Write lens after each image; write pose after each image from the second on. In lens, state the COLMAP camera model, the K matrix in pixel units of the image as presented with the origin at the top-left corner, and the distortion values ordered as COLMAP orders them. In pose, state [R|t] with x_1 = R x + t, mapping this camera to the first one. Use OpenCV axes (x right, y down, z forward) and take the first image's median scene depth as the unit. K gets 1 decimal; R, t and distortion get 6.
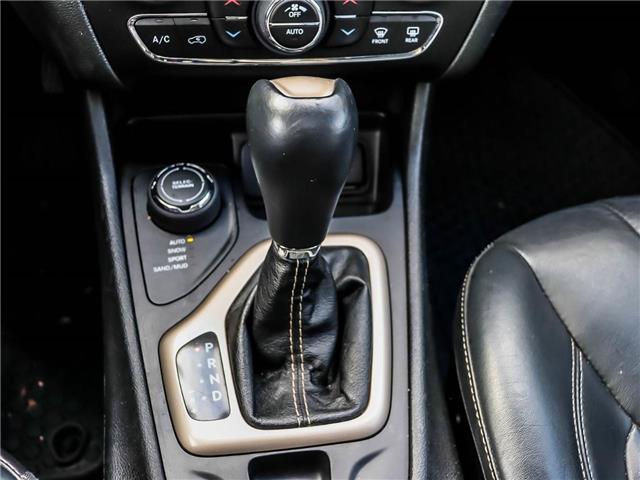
lens RADIAL K [[735.7, 0, 325.9], [0, 735.7, 242.6], [0, 0, 1]] dist [-0.015700, 0.000000]
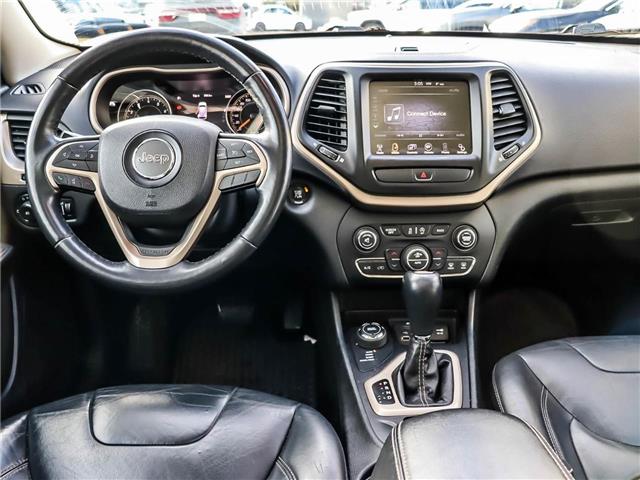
lens RADIAL K [[599.6, 0, 323.9], [0, 599.6, 250.7], [0, 0, 1]] dist [-0.106282, 0.000000]
pose [[0.986013, -0.039983, -0.161803, -0.023938], [-0.038647, 0.889491, -0.455315, 0.650519], [0.162128, 0.455199, 0.875505, -0.940425]]
